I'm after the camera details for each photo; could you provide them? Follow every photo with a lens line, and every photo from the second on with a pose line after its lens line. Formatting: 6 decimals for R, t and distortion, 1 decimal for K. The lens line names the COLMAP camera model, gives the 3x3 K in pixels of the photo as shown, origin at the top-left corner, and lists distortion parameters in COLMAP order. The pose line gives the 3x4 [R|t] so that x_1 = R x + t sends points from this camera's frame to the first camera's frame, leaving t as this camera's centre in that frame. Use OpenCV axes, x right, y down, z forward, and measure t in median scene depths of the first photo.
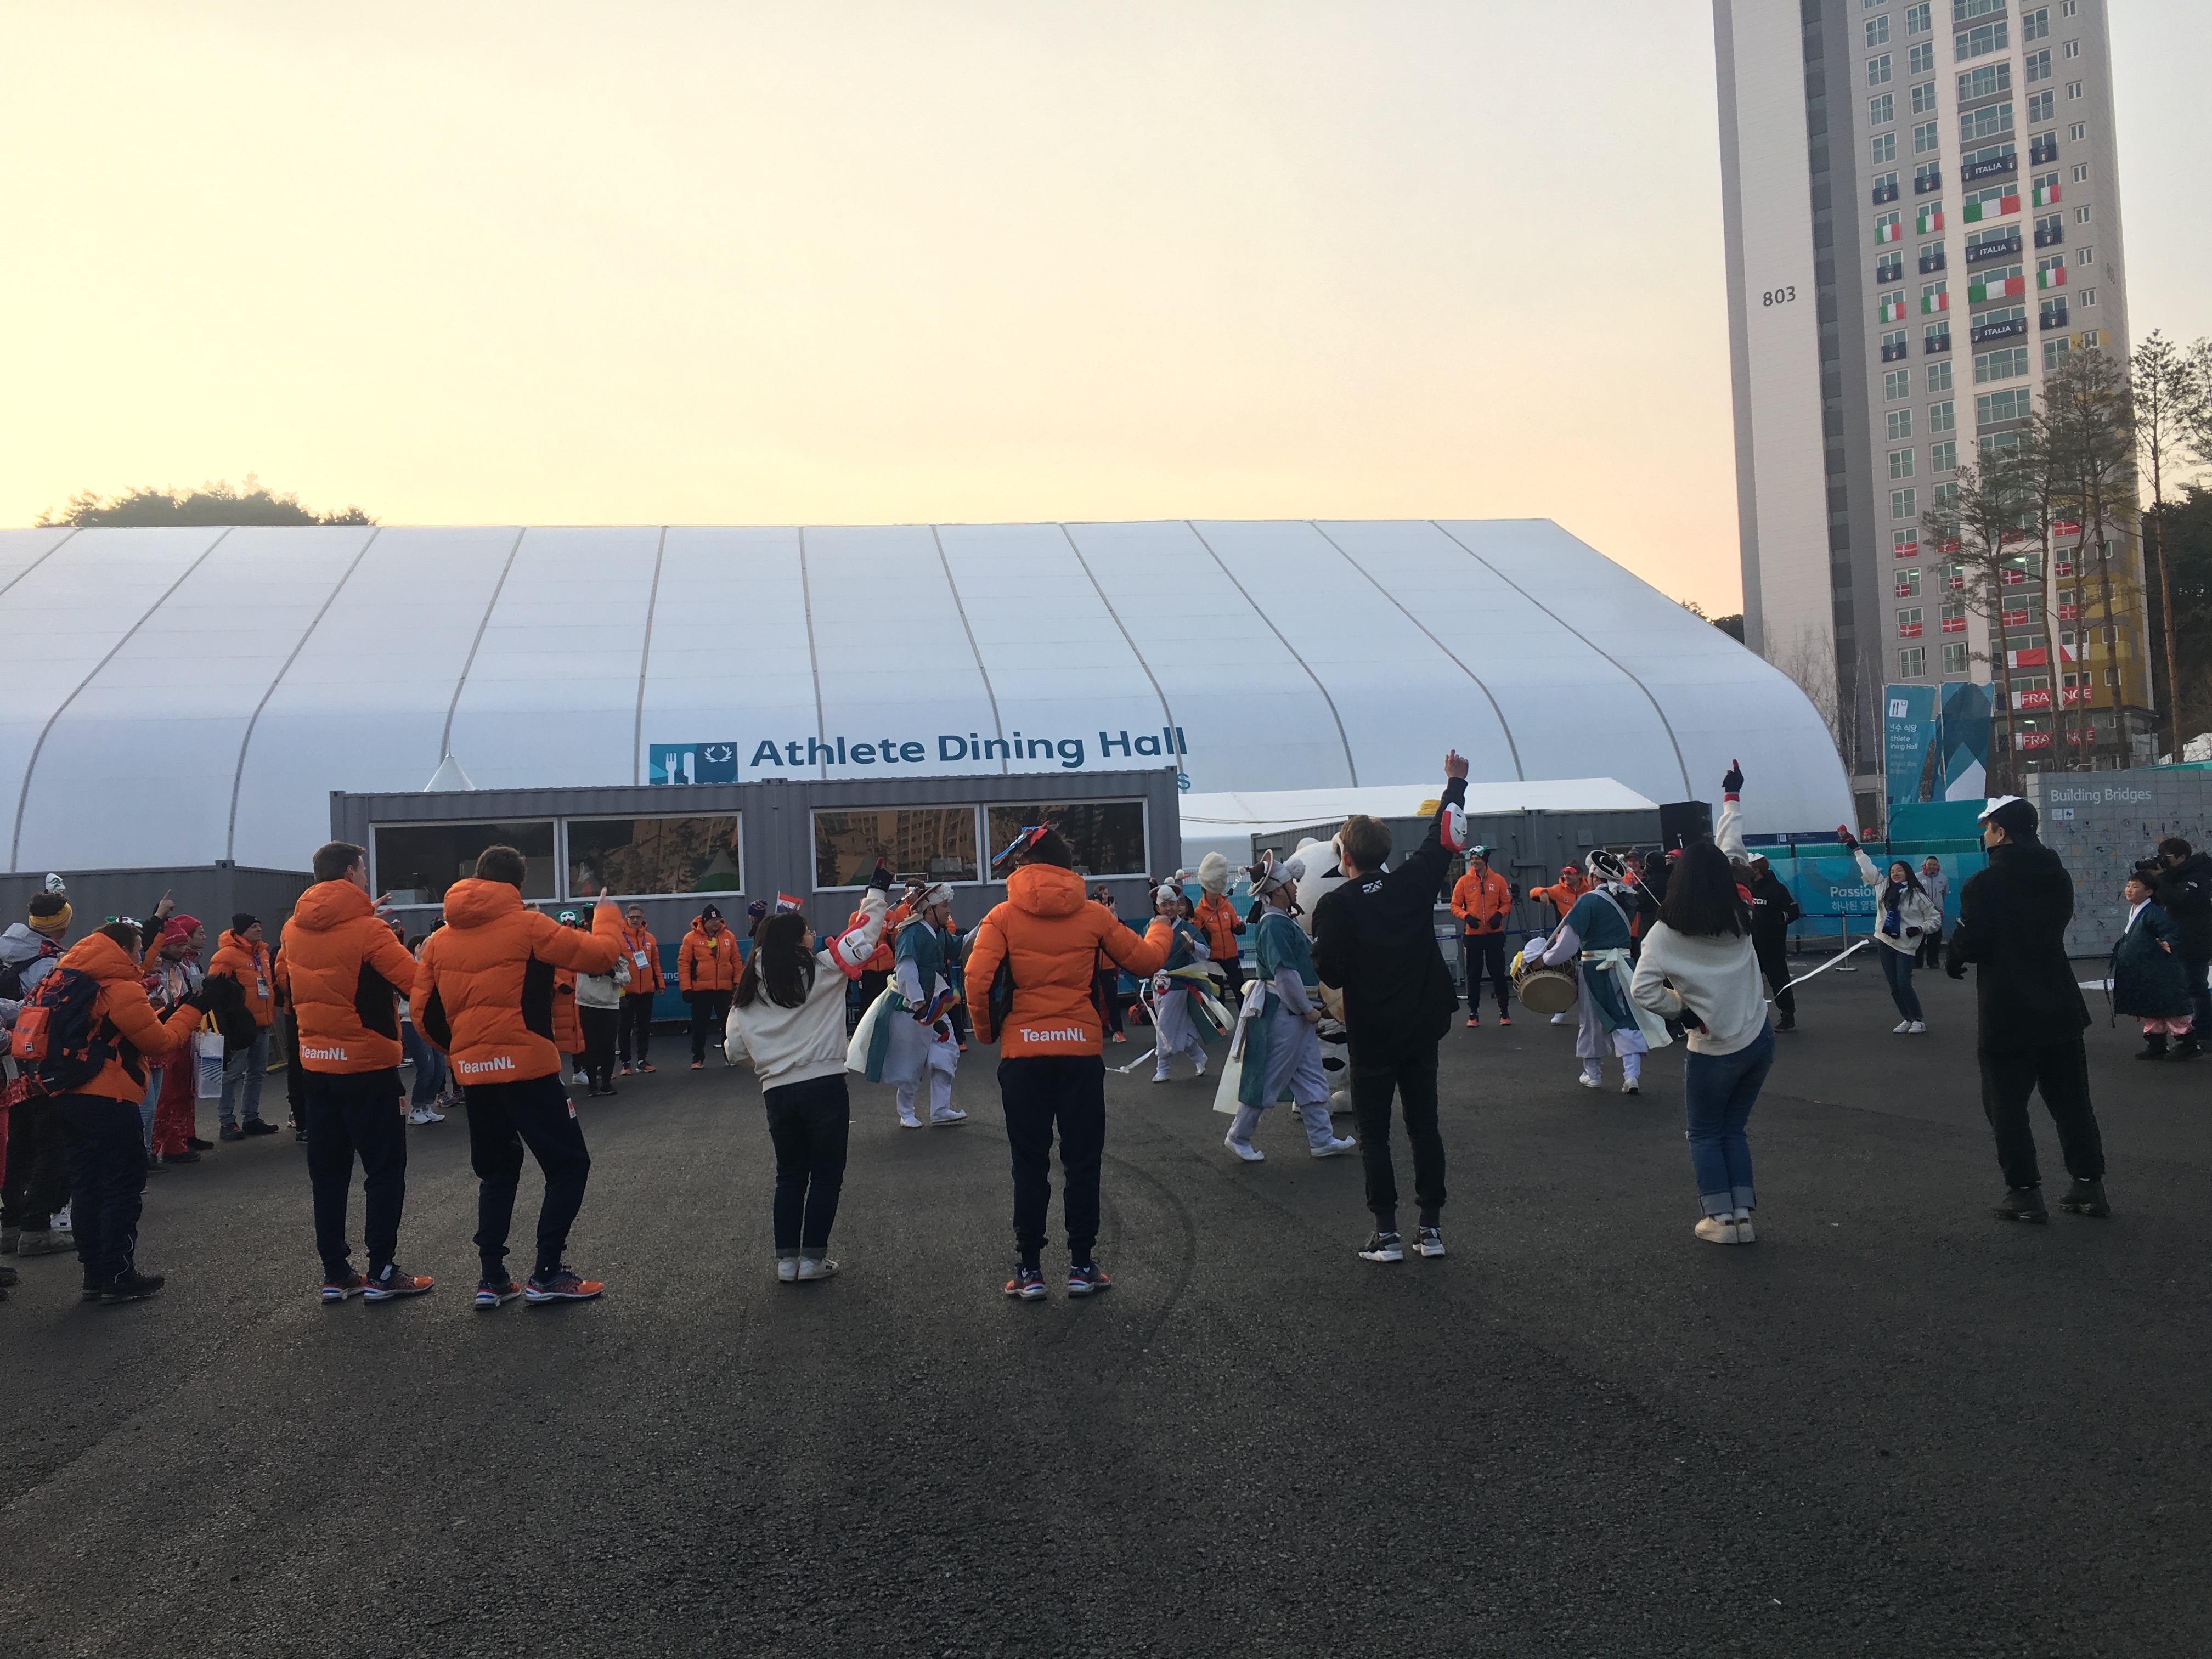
lens RADIAL K [[1857.8, 0, 1092.3], [0, 1857.8, 837.9], [0, 0, 1]] dist [0.064465, -0.083202]
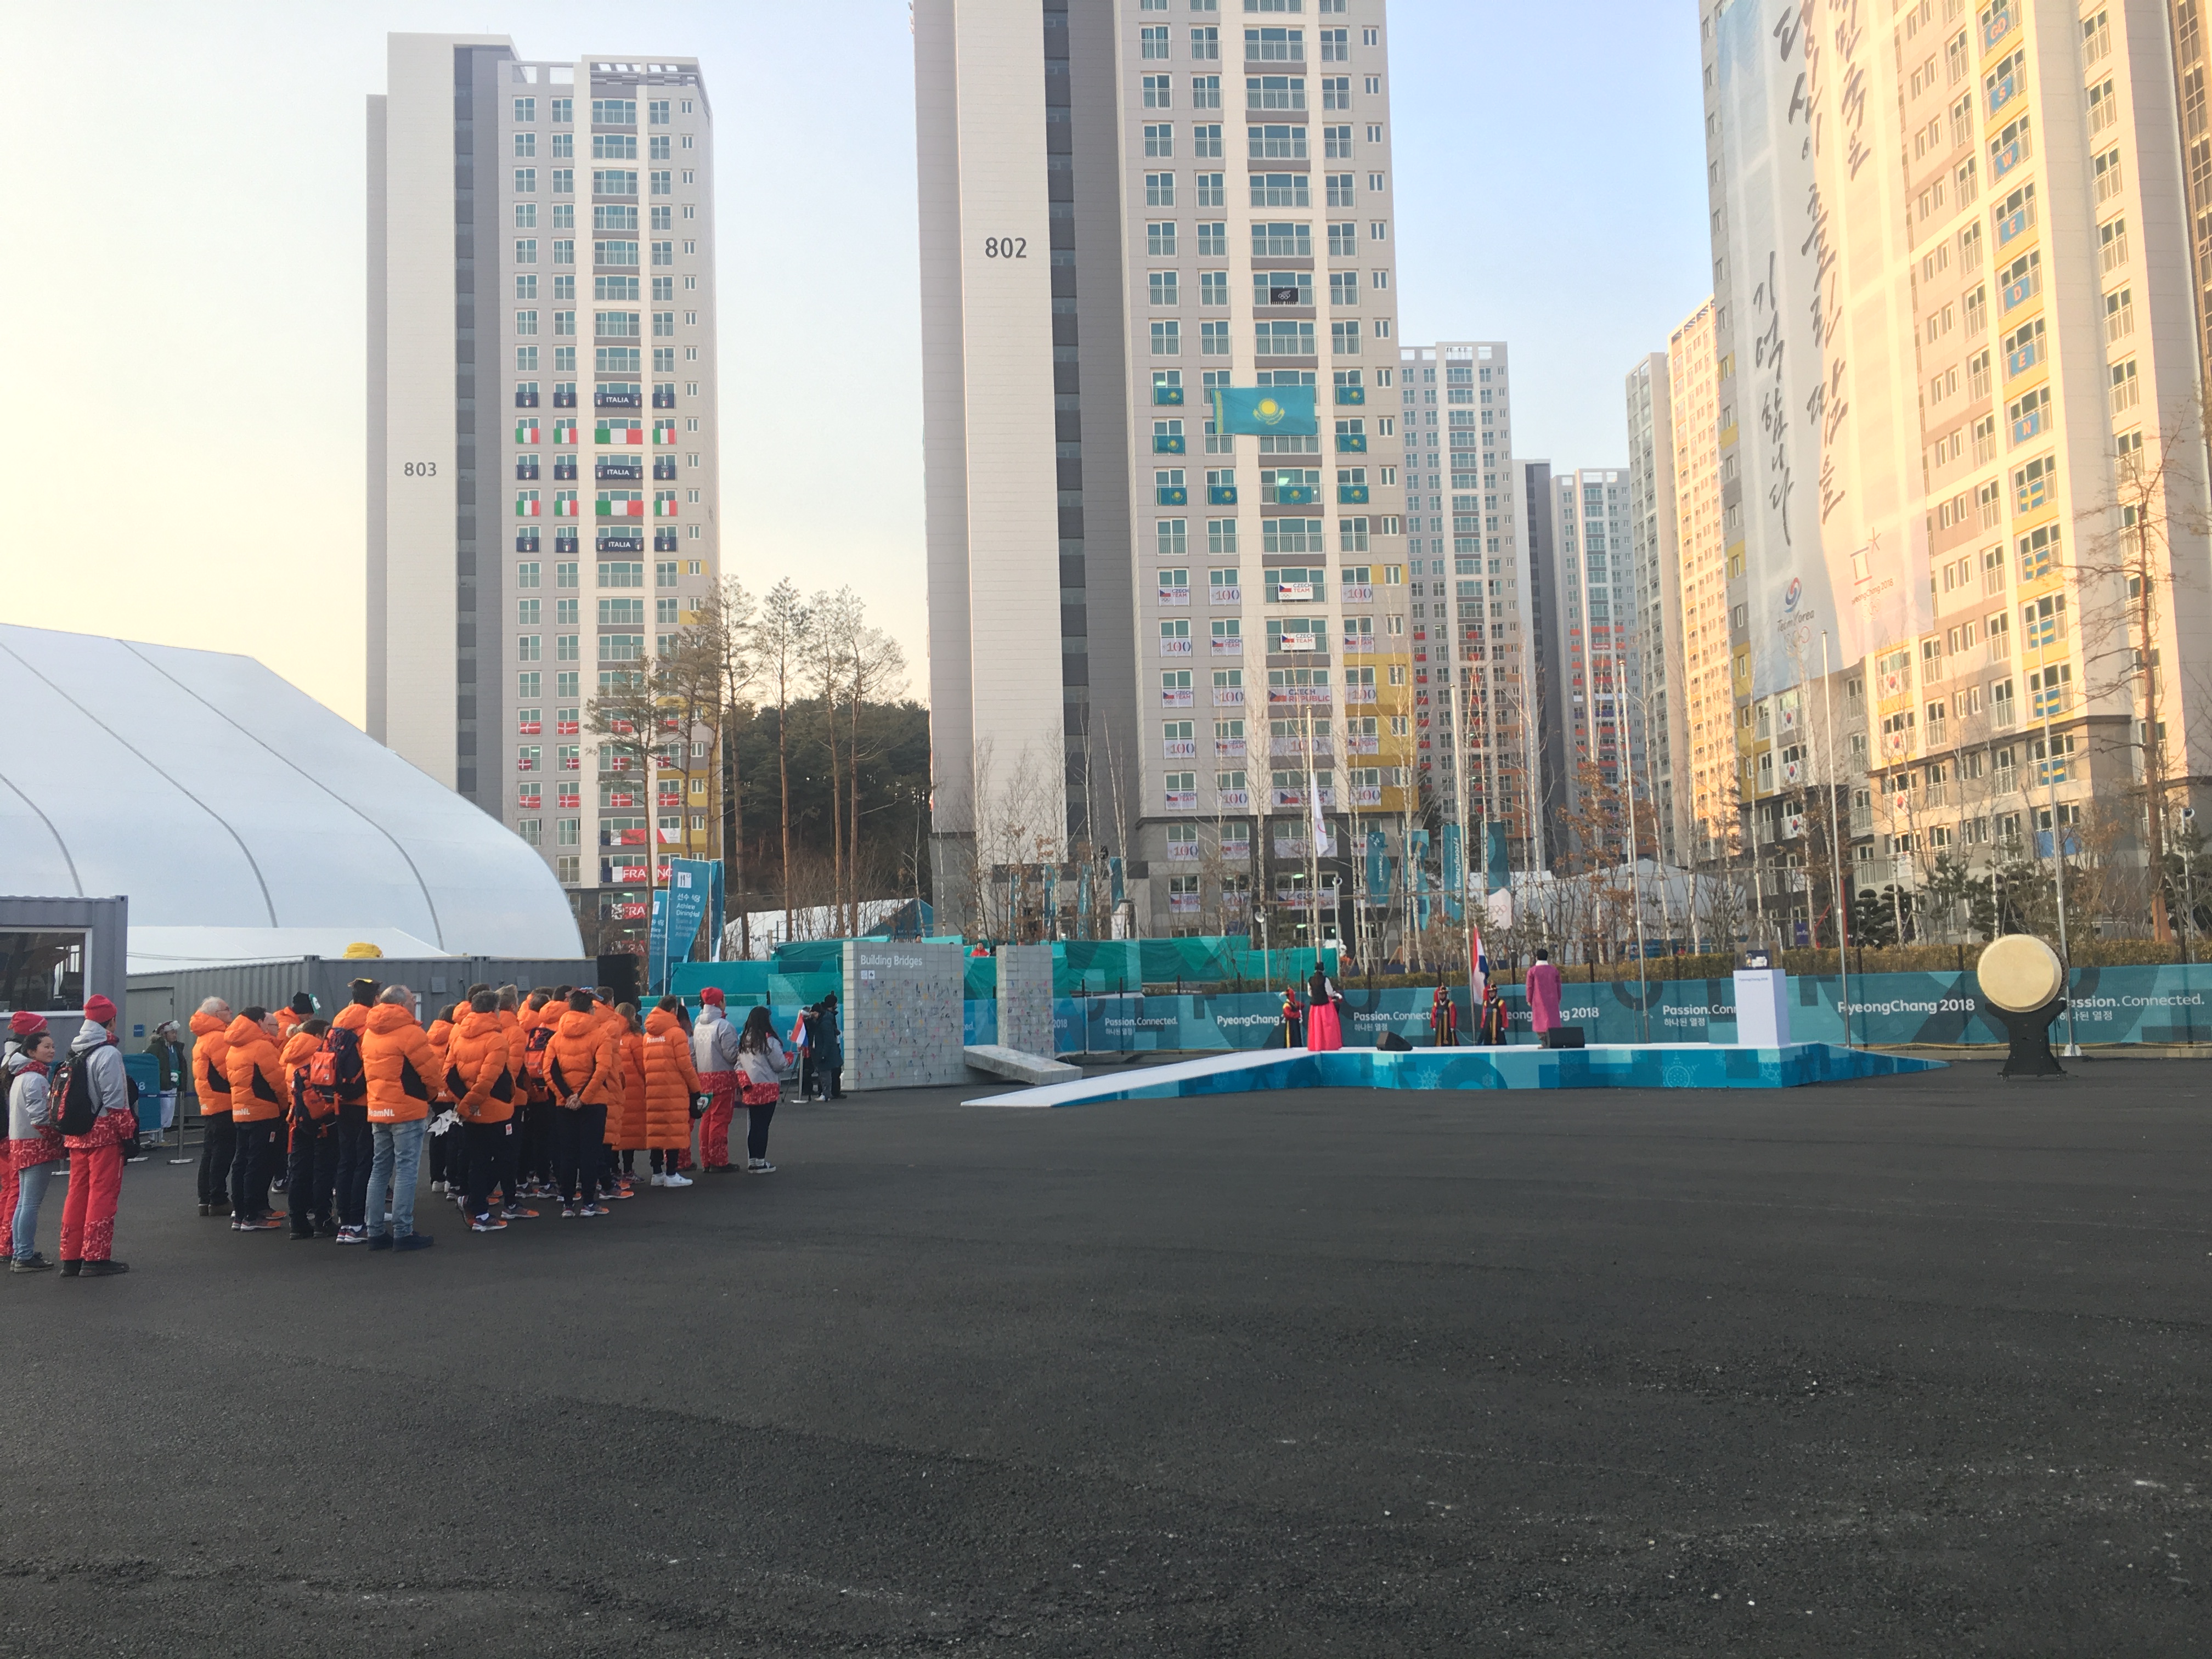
lens RADIAL K [[1857.8, 0, 1104.2], [0, 1857.8, 836.4], [0, 0, 1]] dist [0.064465, -0.083202]
pose [[0.739437, 0.080685, 0.668374, -0.034122], [-0.023312, 0.995265, -0.094357, 0.001481], [-0.672822, 0.054190, 0.737817, -0.004829]]
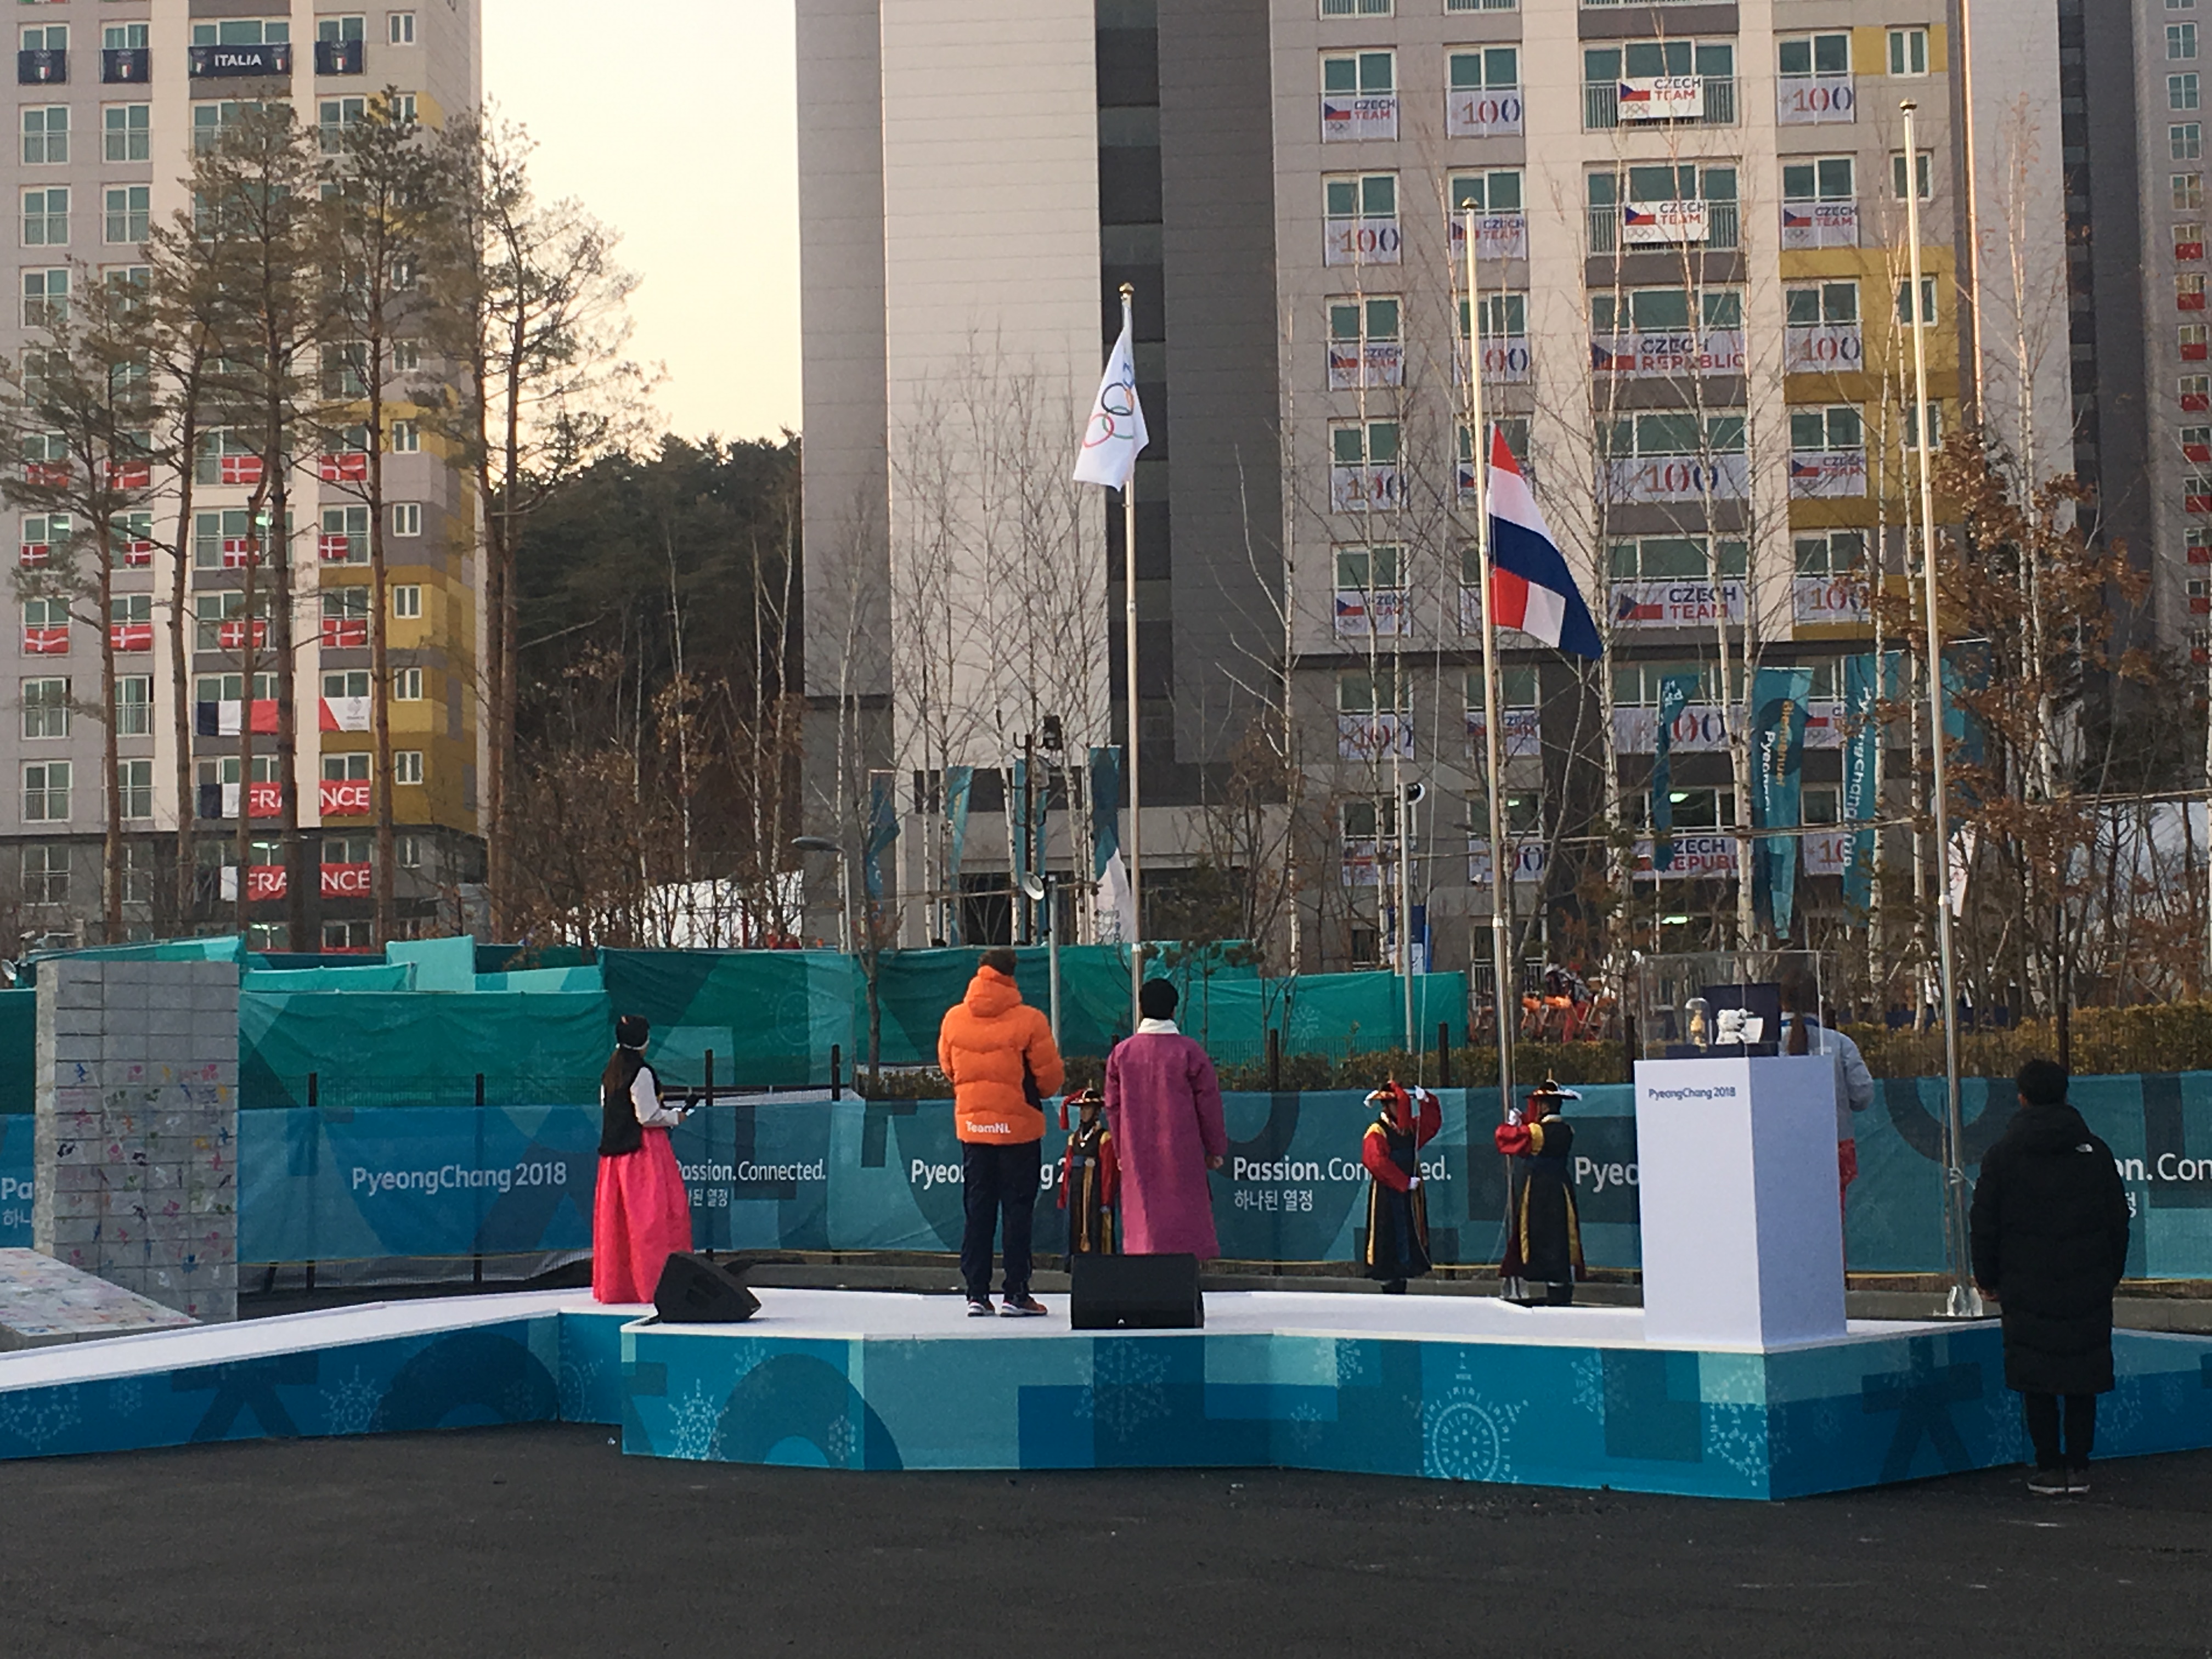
lens RADIAL K [[3924.2, 0, 1091.1], [0, 3924.2, 828.6], [0, 0, 1]] dist [0.048065, 0.000000]
pose [[0.826112, 0.064203, 0.559837, 0.099079], [-0.032482, 0.997262, -0.066437, -0.004411], [-0.562570, 0.036700, 0.825935, 0.017008]]
